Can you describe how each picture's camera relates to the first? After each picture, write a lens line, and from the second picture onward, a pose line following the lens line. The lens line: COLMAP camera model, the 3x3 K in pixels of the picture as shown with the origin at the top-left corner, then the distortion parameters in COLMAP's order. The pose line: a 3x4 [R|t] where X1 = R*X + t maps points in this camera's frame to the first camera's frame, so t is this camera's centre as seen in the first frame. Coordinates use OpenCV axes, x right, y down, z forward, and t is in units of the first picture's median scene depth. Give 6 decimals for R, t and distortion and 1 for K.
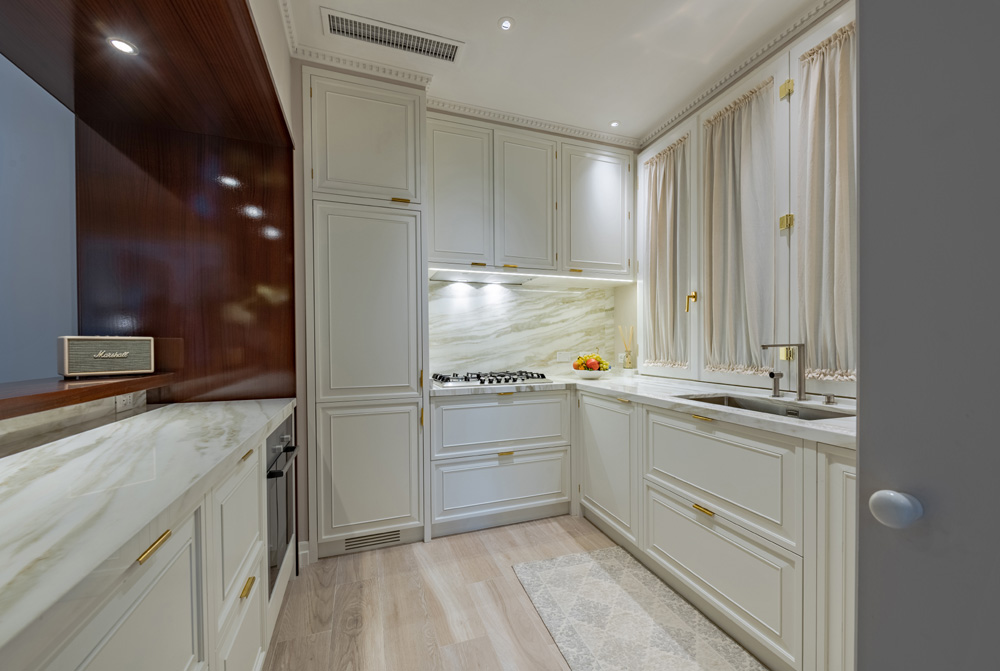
lens RADIAL K [[403.9, 0, 498.1], [0, 403.9, 350.0], [0, 0, 1]] dist [-0.002986, -0.002220]
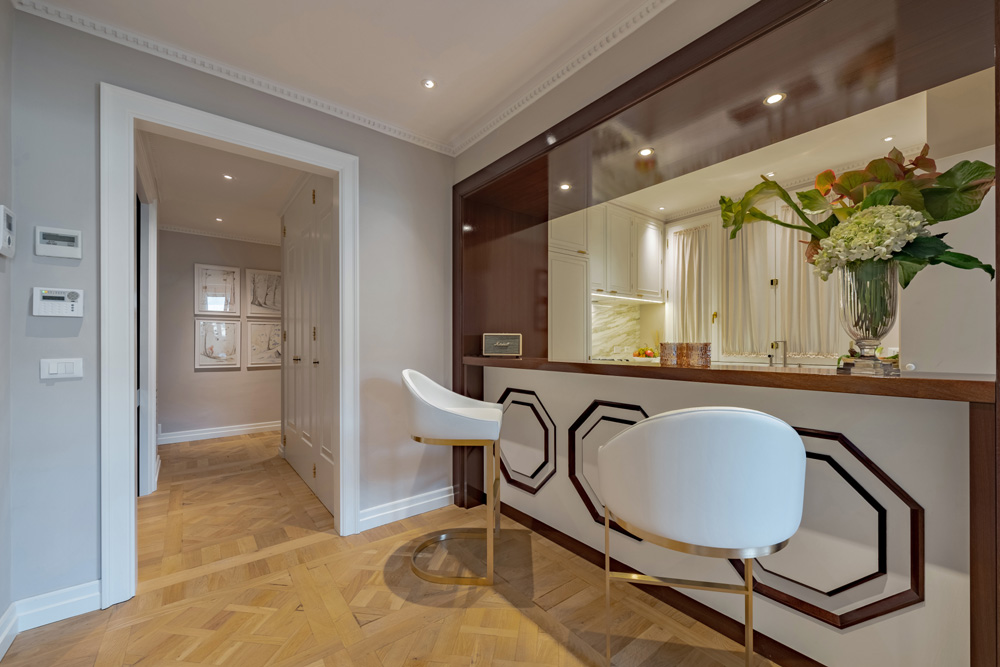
lens RADIAL K [[403.9, 0, 492.8], [0, 403.9, 341.8], [0, 0, 1]] dist [-0.002986, -0.002220]
pose [[0.951951, 0.005929, 0.306193, -0.951464], [0.000041, 0.999810, -0.019486, 0.021620], [-0.306251, 0.018562, 0.951770, -0.384696]]
